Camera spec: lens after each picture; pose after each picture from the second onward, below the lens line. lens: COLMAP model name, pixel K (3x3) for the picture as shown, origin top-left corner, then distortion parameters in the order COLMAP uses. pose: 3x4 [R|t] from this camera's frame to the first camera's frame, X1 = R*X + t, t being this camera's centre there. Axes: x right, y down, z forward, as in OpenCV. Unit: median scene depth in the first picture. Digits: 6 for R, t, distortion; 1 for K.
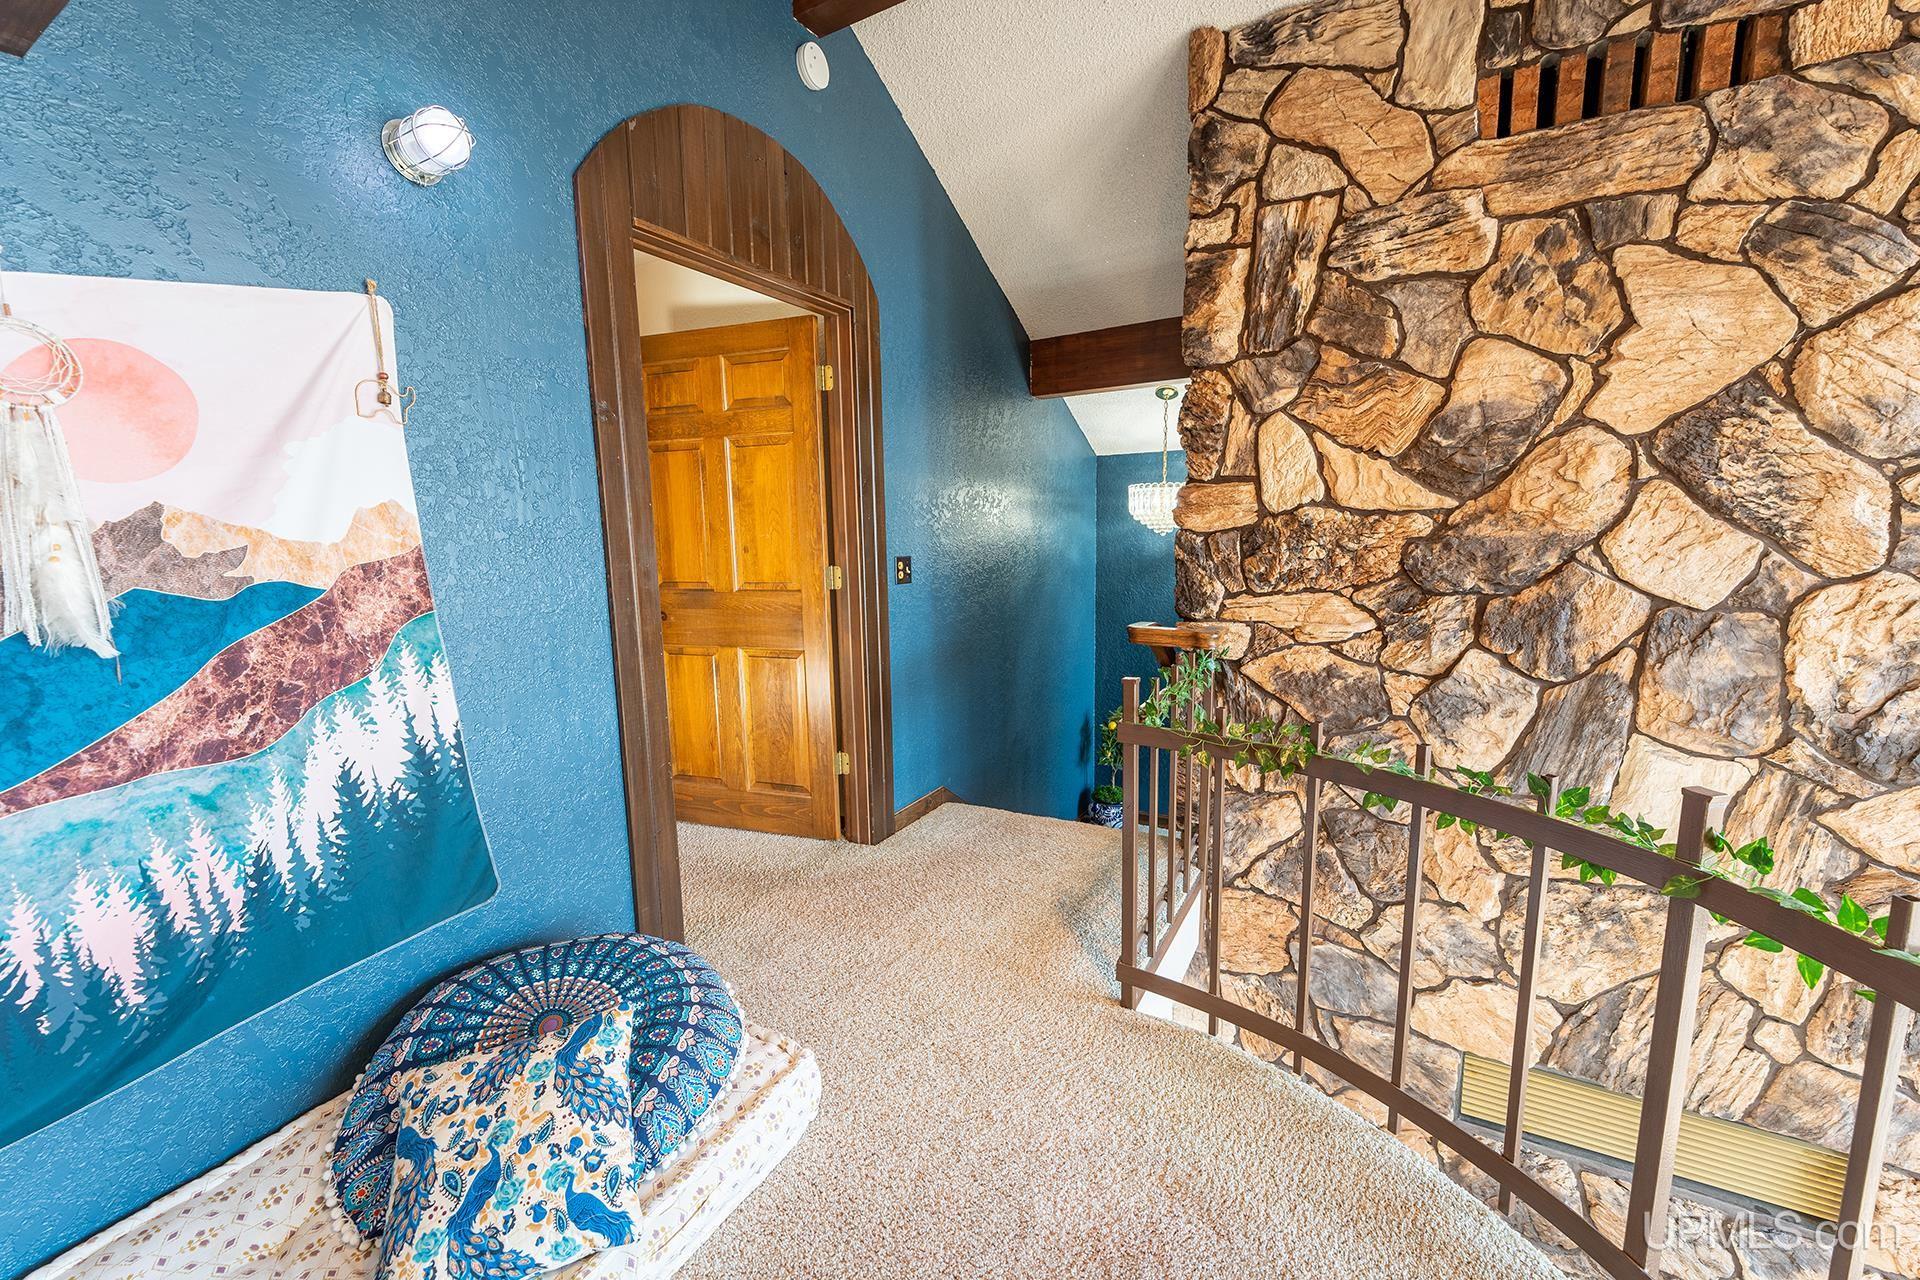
lens RADIAL K [[767.3, 0, 955.4], [0, 767.3, 640.4], [0, 0, 1]] dist [0.001660, -0.000174]
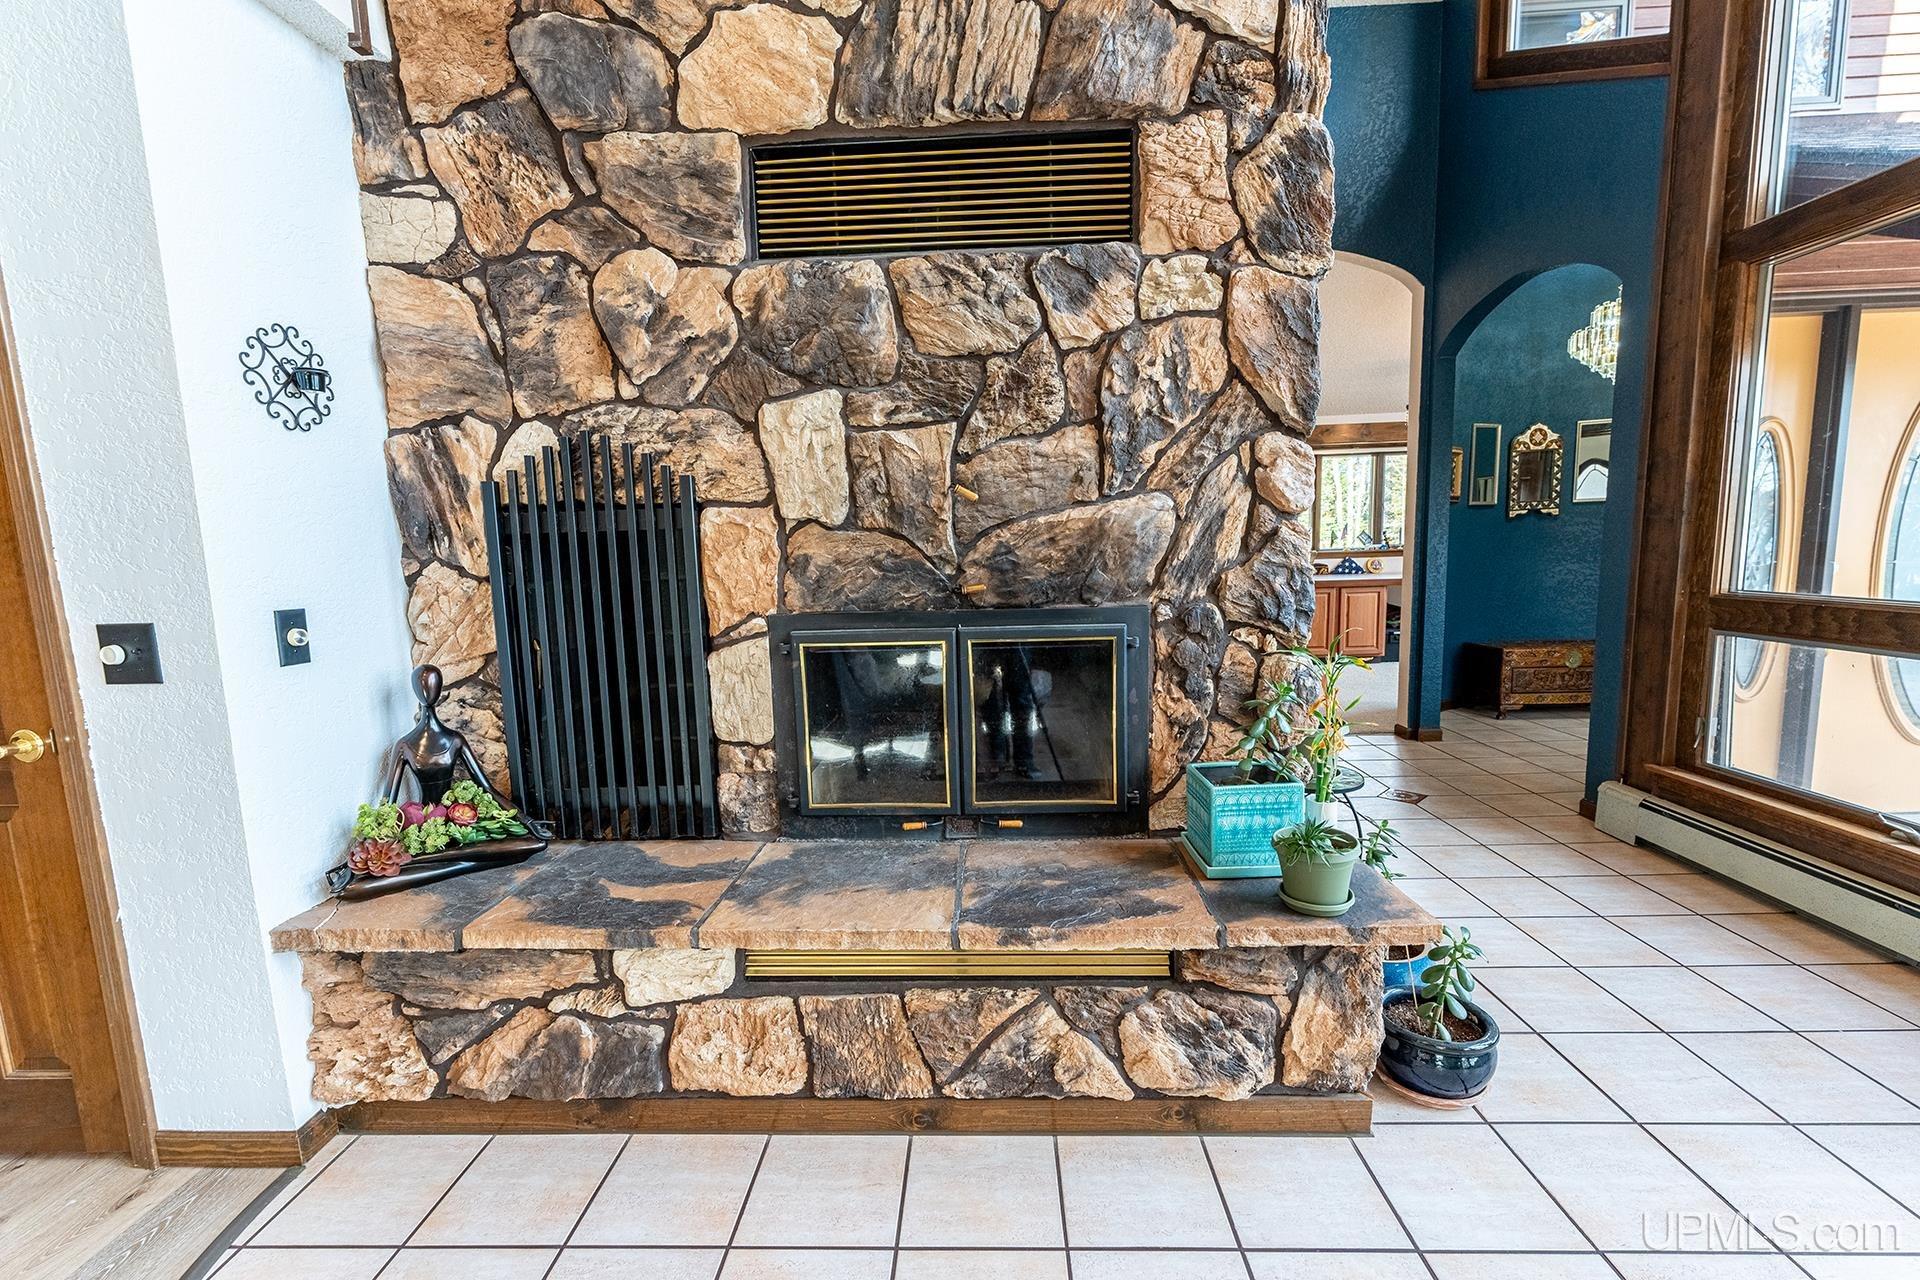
lens RADIAL K [[767.3, 0, 960.0], [0, 767.3, 638.0], [0, 0, 1]] dist [0.001660, -0.000174]
pose [[0.882645, -0.067696, 0.465139, 0.506323], [0.082692, 0.996504, -0.011887, 1.097147], [-0.462708, 0.048955, 0.885158, 0.316102]]
